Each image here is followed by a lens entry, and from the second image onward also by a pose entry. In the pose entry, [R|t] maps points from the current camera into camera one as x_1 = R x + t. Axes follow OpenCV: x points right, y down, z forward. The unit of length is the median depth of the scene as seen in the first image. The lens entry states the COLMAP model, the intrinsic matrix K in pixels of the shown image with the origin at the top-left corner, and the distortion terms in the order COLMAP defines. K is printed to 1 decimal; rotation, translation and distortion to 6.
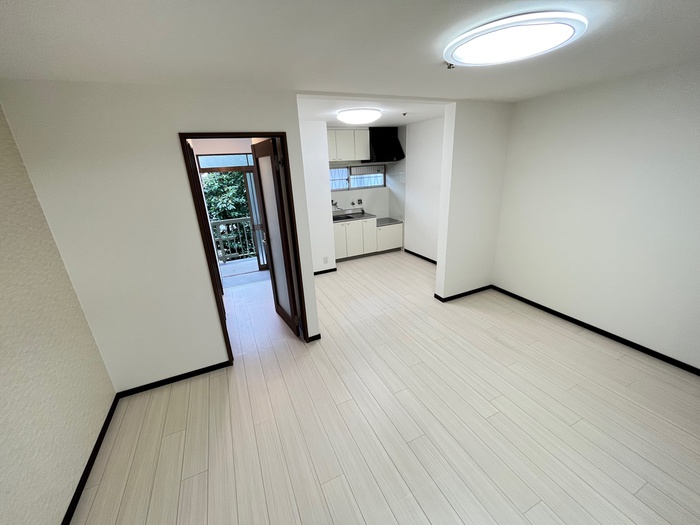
lens RADIAL K [[285.6, 0, 350.0], [0, 285.6, 262.5], [0, 0, 1]] dist [-0.001997, -0.000765]
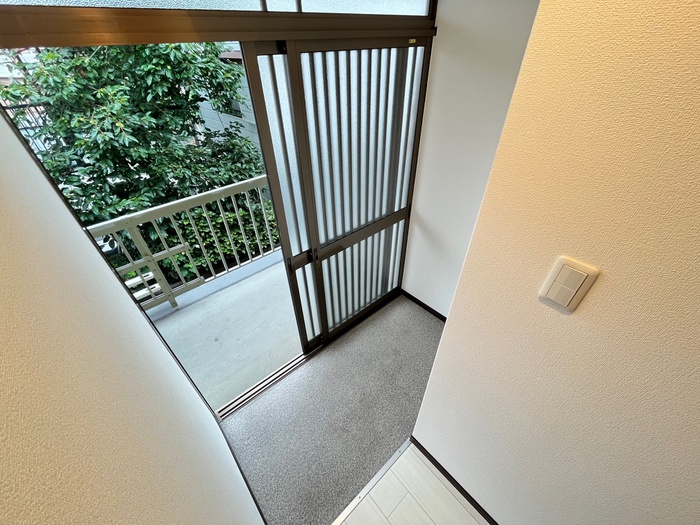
lens RADIAL K [[285.6, 0, 350.0], [0, 285.6, 262.5], [0, 0, 1]] dist [-0.001997, -0.000765]
pose [[0.960712, -0.145209, 0.236529, -0.206206], [0.063885, 0.945028, 0.320688, -0.128042], [-0.270093, -0.292979, 0.917177, 0.417091]]
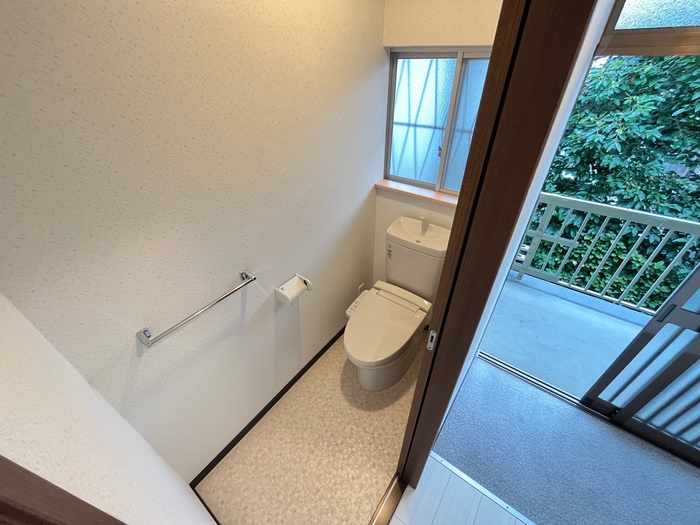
lens RADIAL K [[282.9, 0, 350.0], [0, 282.9, 262.5], [0, 0, 1]] dist [-0.000009, 0.000029]
pose [[0.475811, 0.552313, -0.684510, -0.192419], [-0.304960, 0.833572, 0.460606, -0.112359], [0.824987, -0.010414, 0.565056, 0.365906]]
